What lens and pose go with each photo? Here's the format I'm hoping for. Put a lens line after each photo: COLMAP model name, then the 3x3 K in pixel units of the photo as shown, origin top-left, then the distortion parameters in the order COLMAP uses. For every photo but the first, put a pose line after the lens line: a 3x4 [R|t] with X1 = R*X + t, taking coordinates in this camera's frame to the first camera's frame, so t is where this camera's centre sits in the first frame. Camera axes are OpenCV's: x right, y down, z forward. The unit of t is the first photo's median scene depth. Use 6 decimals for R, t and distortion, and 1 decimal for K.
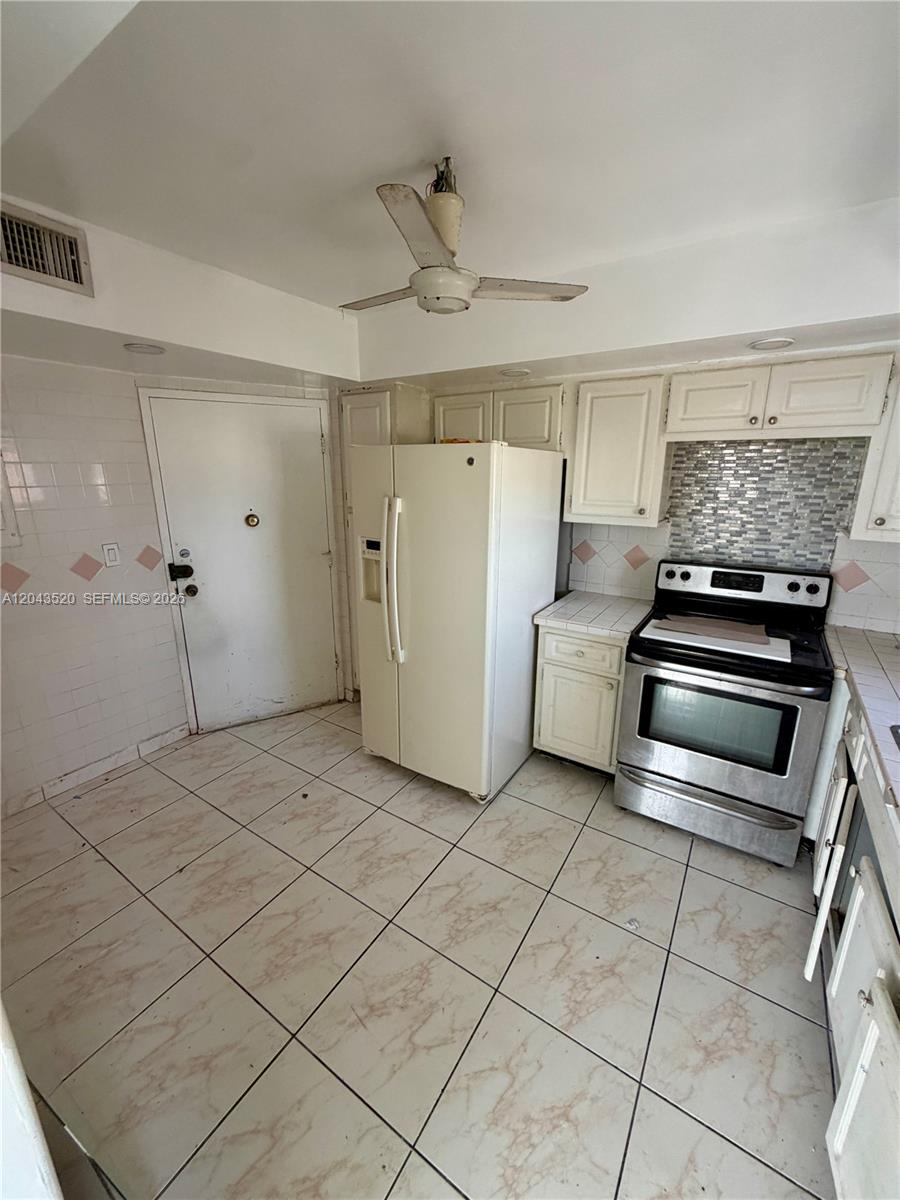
lens RADIAL K [[480.6, 0, 449.9], [0, 480.6, 599.8], [0, 0, 1]] dist [0.002911, 0.000014]
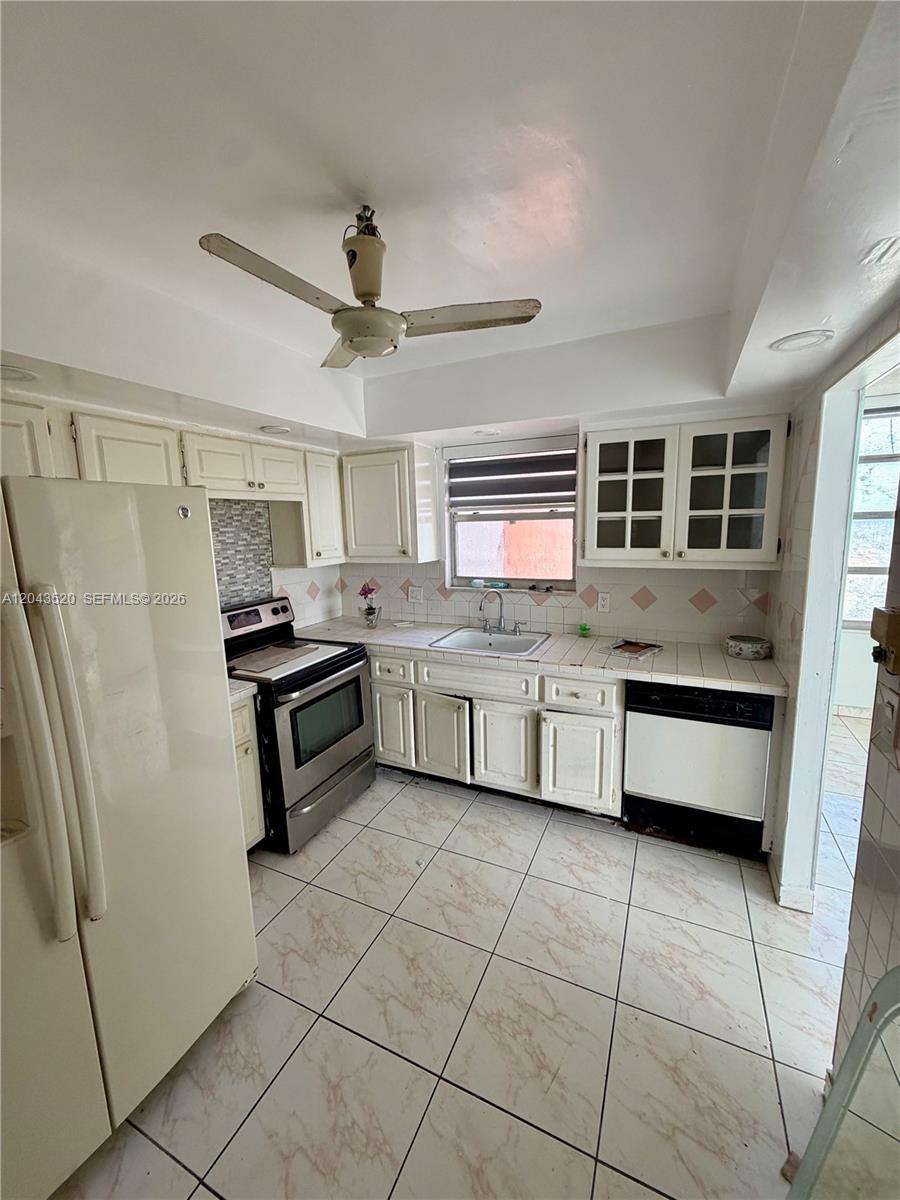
lens RADIAL K [[480.6, 0, 449.3], [0, 480.6, 600.0], [0, 0, 1]] dist [0.002911, 0.000014]
pose [[-0.142468, -0.161731, 0.976497, -0.683348], [0.280150, 0.939630, 0.196498, -0.197214], [-0.949326, 0.301560, -0.088559, 0.721811]]
